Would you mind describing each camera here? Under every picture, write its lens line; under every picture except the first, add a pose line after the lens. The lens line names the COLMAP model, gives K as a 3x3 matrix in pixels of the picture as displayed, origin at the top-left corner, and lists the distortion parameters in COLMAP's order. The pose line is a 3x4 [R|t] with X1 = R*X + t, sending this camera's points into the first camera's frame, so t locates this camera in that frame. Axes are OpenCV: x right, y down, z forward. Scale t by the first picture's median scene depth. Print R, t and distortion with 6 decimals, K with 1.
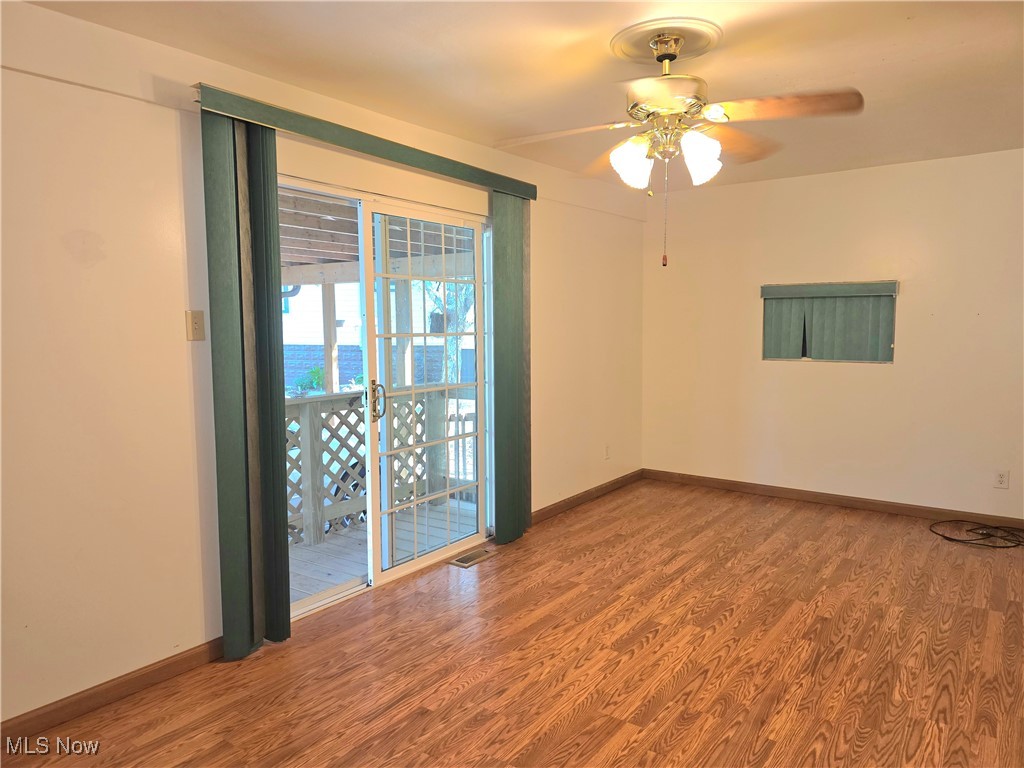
lens RADIAL K [[691.8, 0, 534.6], [0, 691.8, 389.7], [0, 0, 1]] dist [0.056959, -0.051036]
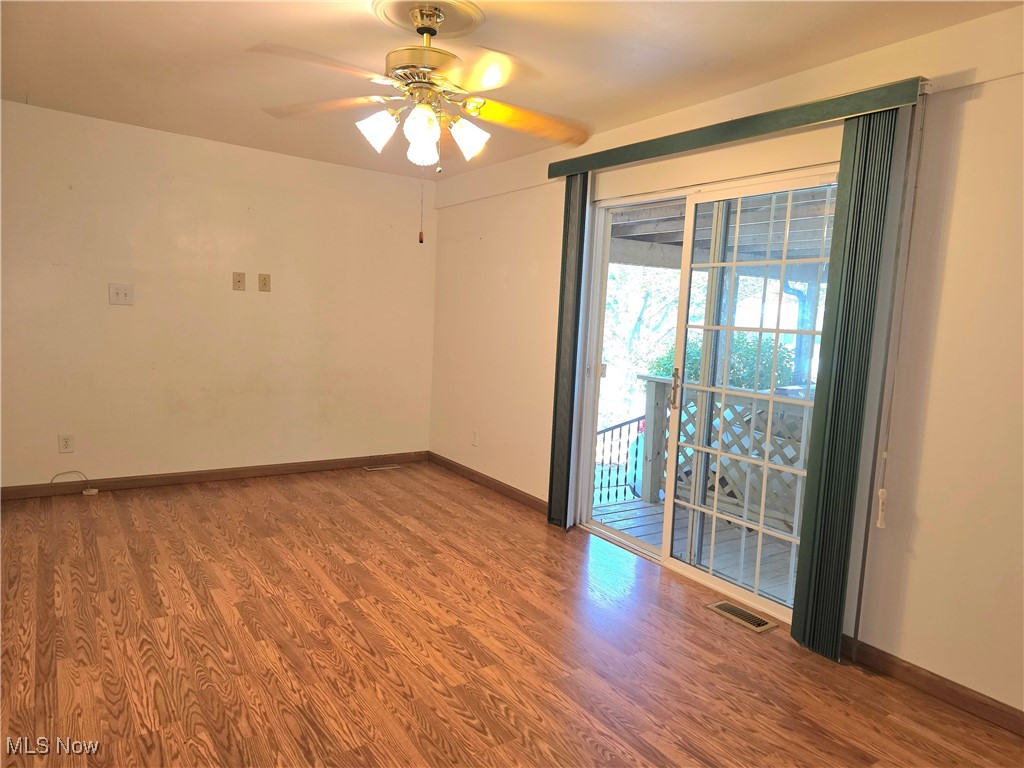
lens RADIAL K [[691.8, 0, 512.4], [0, 691.8, 385.2], [0, 0, 1]] dist [0.056959, -0.051036]
pose [[-0.369047, 0.090483, -0.924996, 1.119032], [-0.134792, 0.979516, 0.149595, -0.149657], [0.919585, 0.179890, -0.349291, 1.557015]]
